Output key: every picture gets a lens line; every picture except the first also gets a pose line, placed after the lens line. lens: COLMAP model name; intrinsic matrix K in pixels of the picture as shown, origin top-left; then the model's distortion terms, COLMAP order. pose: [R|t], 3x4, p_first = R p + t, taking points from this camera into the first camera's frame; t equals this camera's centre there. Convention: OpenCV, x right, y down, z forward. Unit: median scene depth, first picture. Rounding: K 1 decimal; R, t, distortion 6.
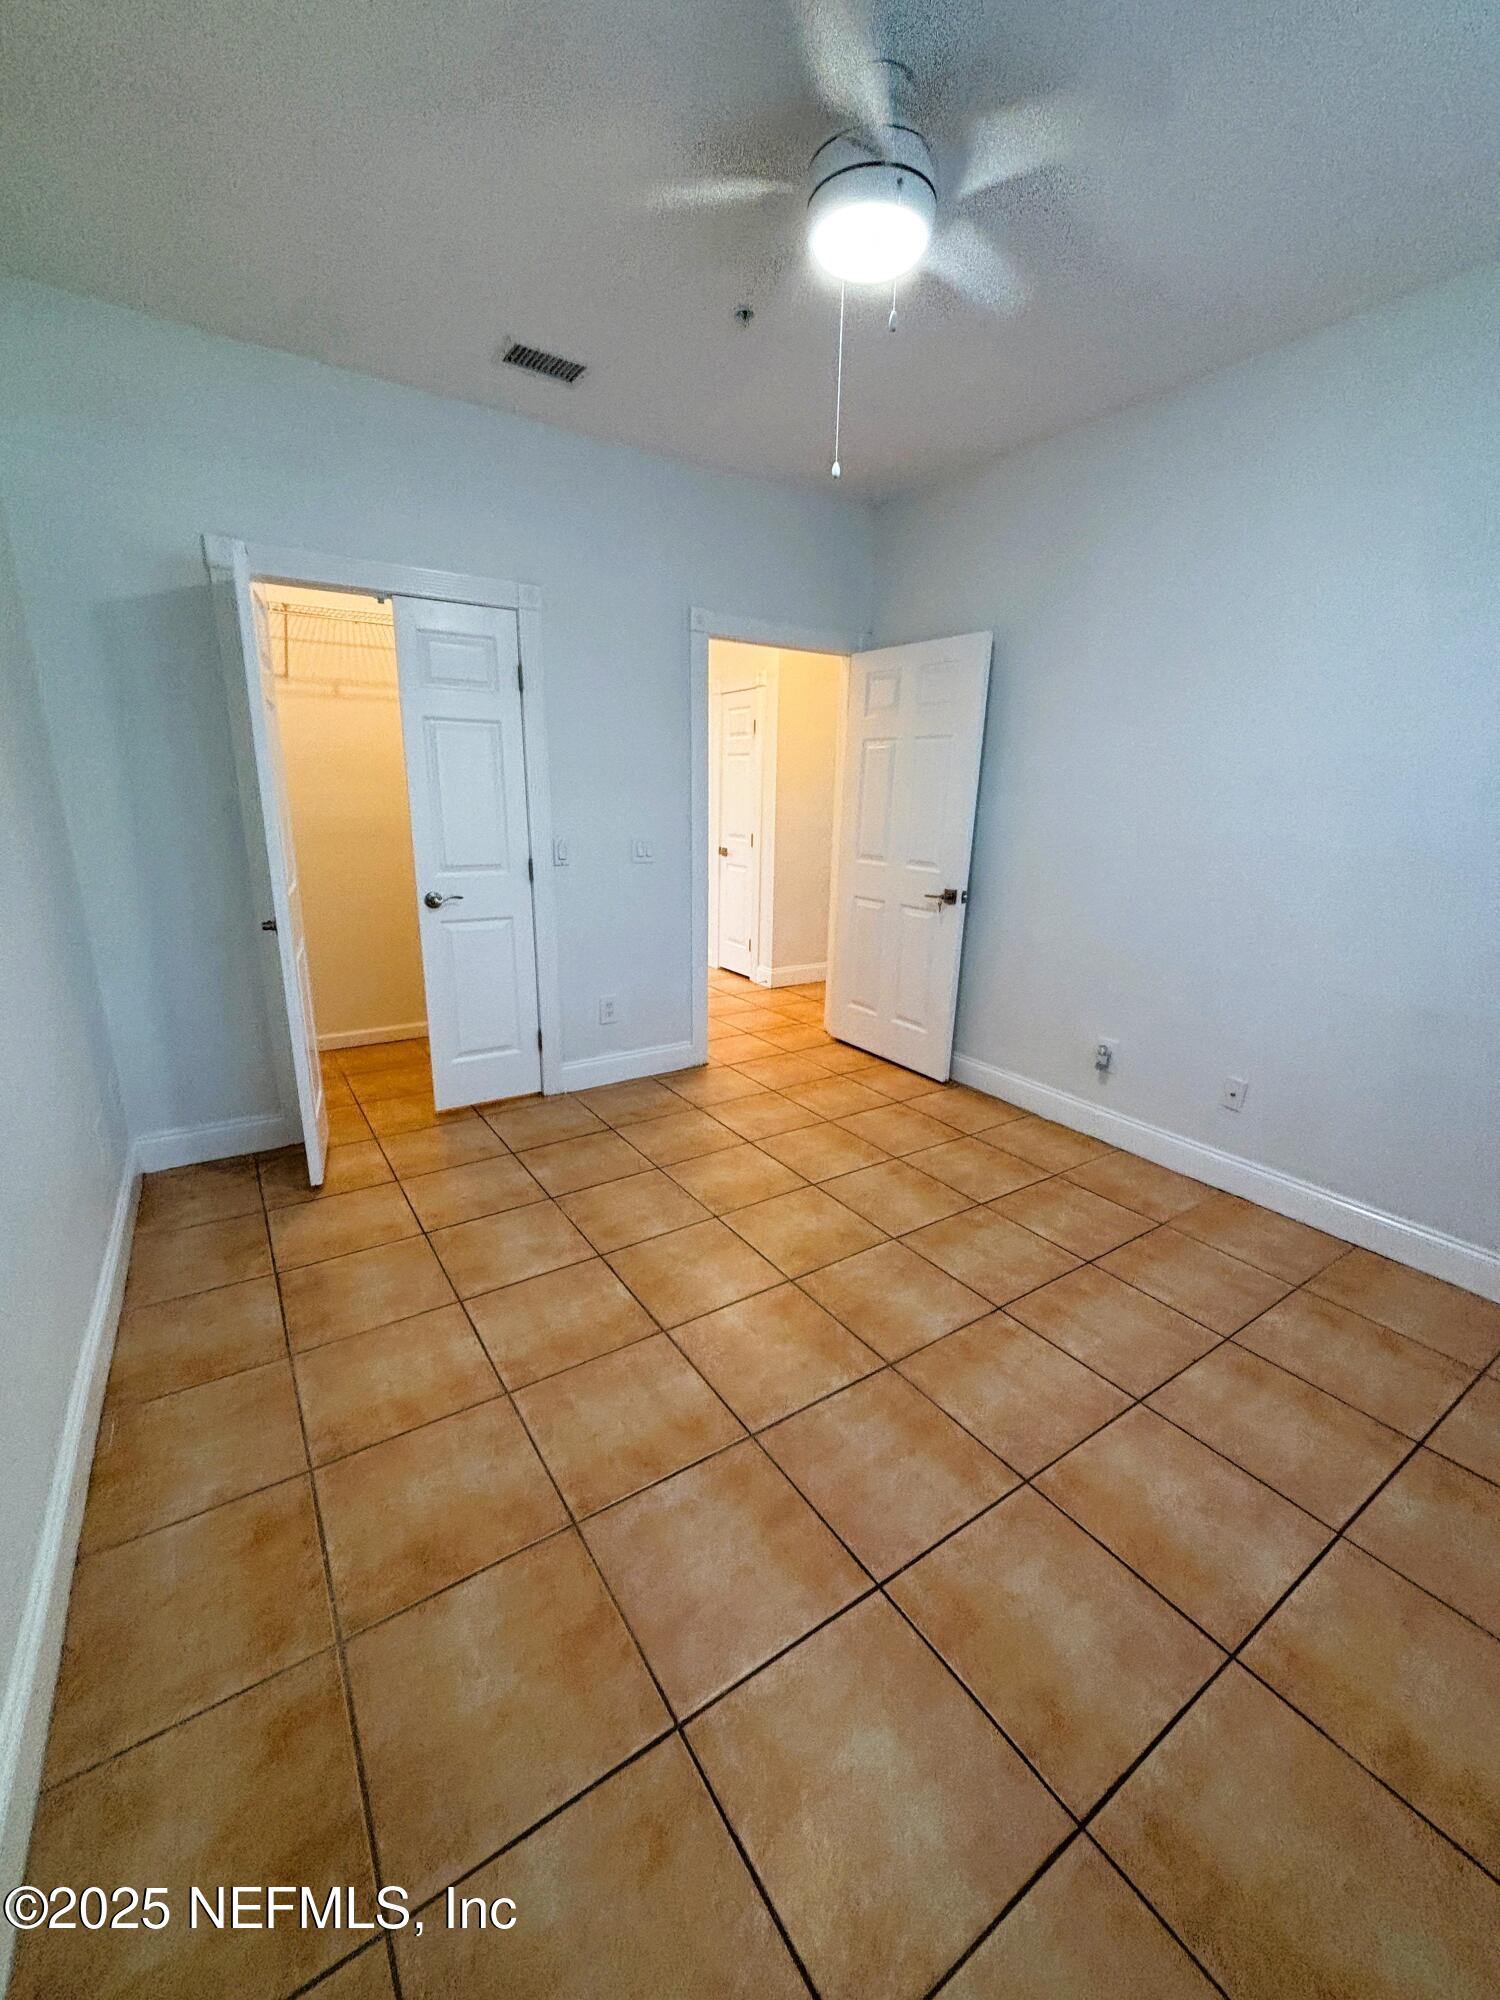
lens RADIAL K [[807.4, 0, 750.0], [0, 807.4, 1000.0], [0, 0, 1]] dist [0.008324, -0.000488]
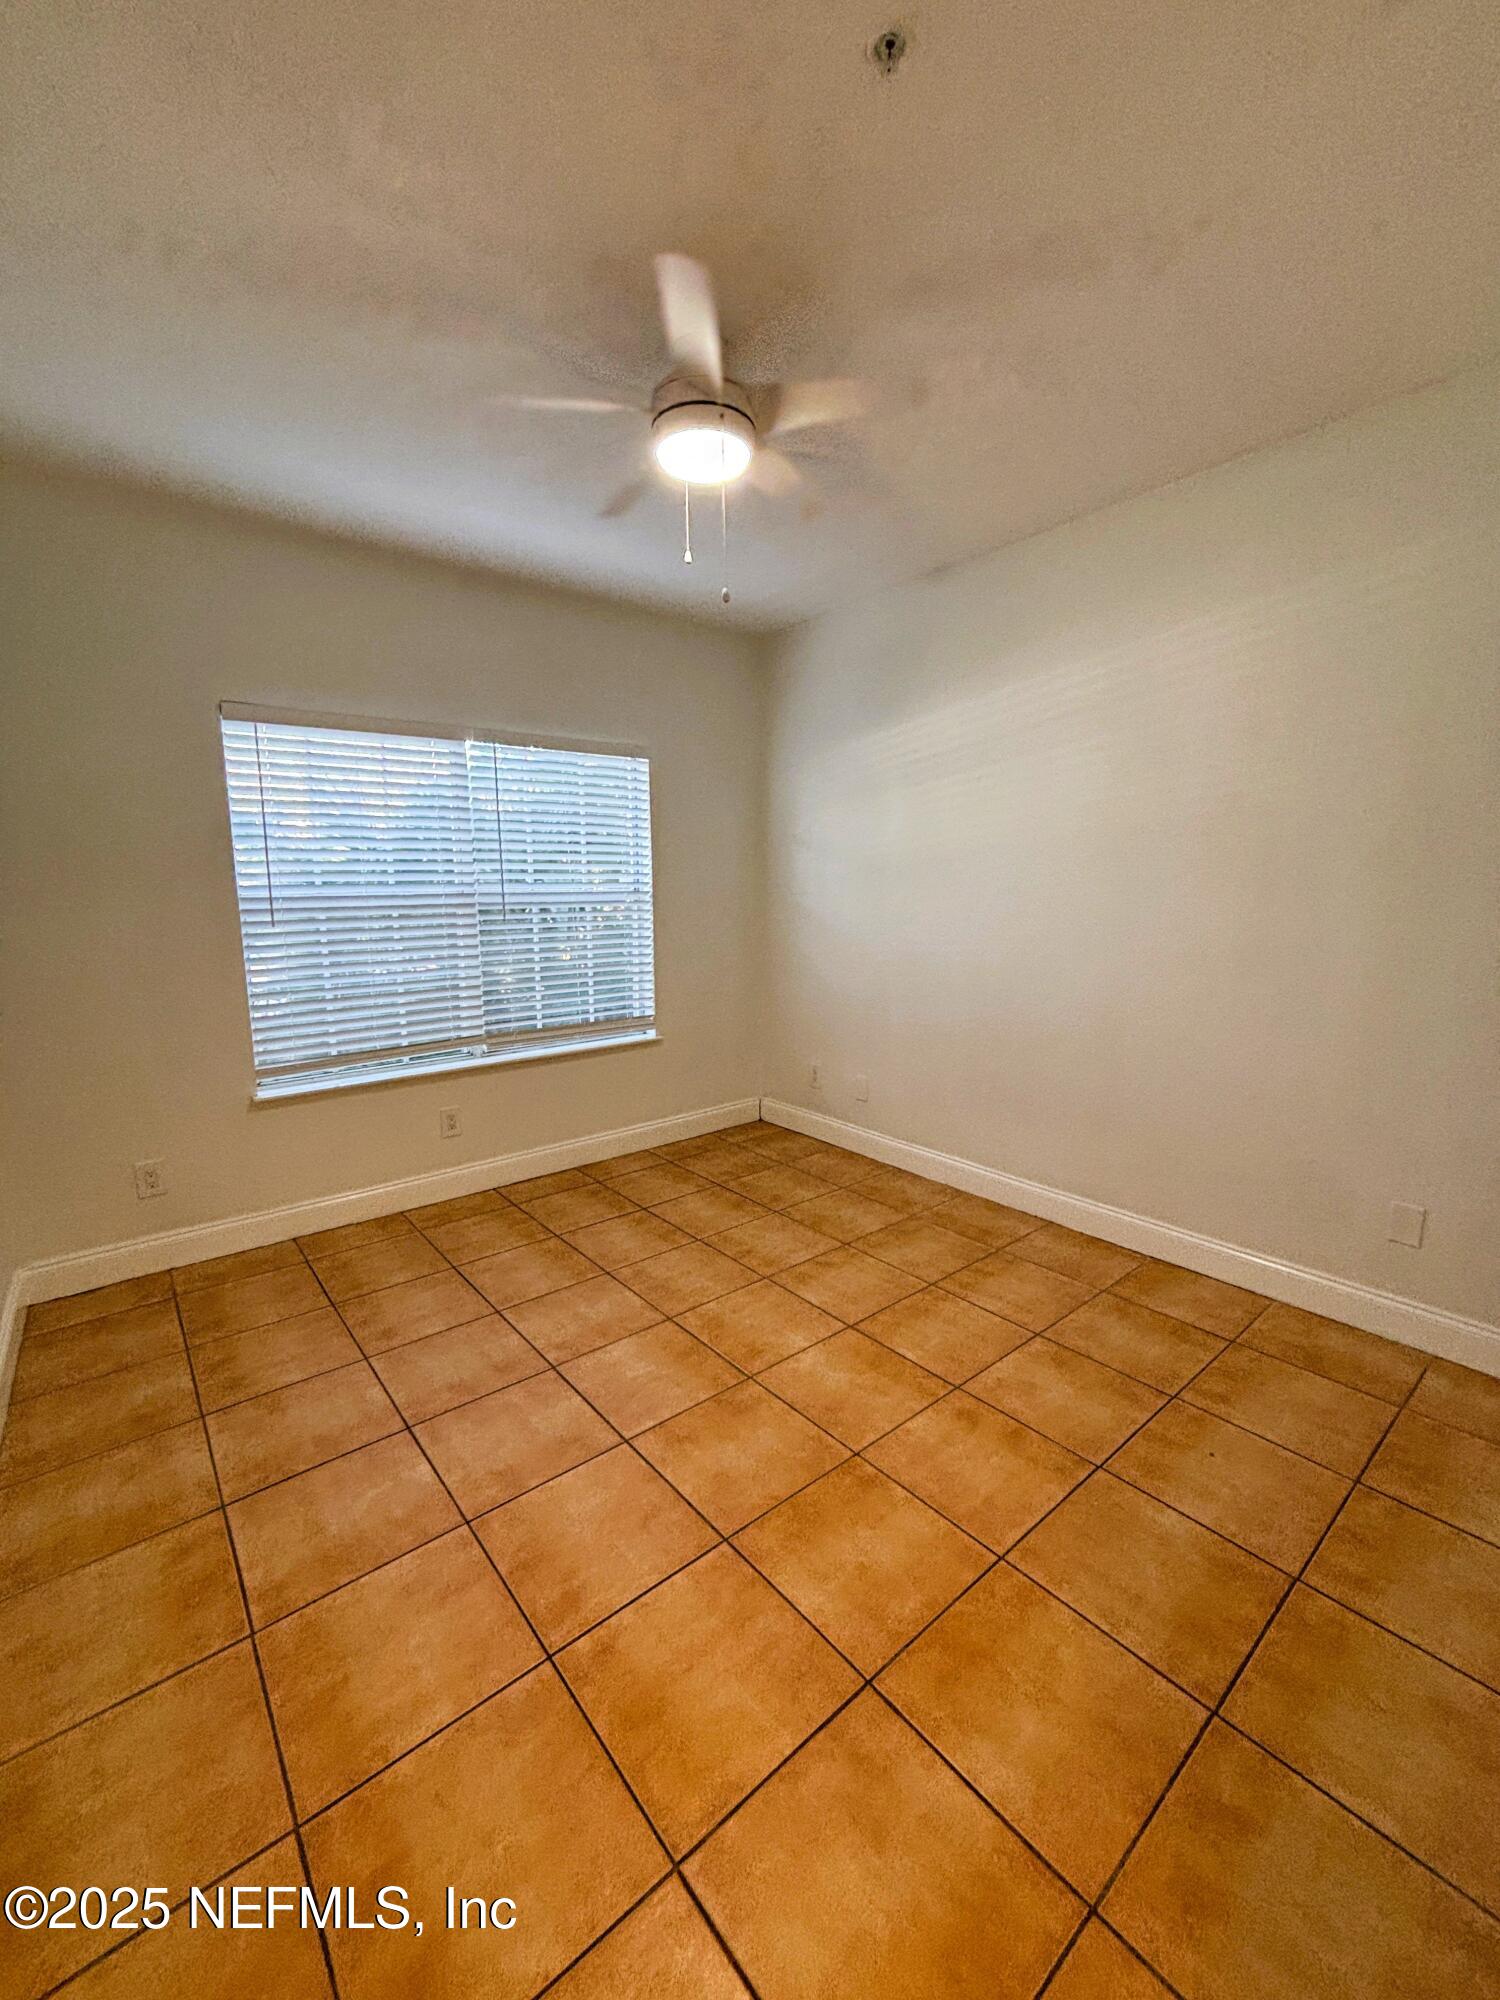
lens RADIAL K [[807.4, 0, 750.0], [0, 807.4, 1000.0], [0, 0, 1]] dist [0.008324, -0.000488]
pose [[-0.995236, 0.006138, -0.097305, 0.165294], [-0.032770, 0.918894, 0.393141, -0.537770], [0.091827, 0.394457, -0.914315, 1.983300]]
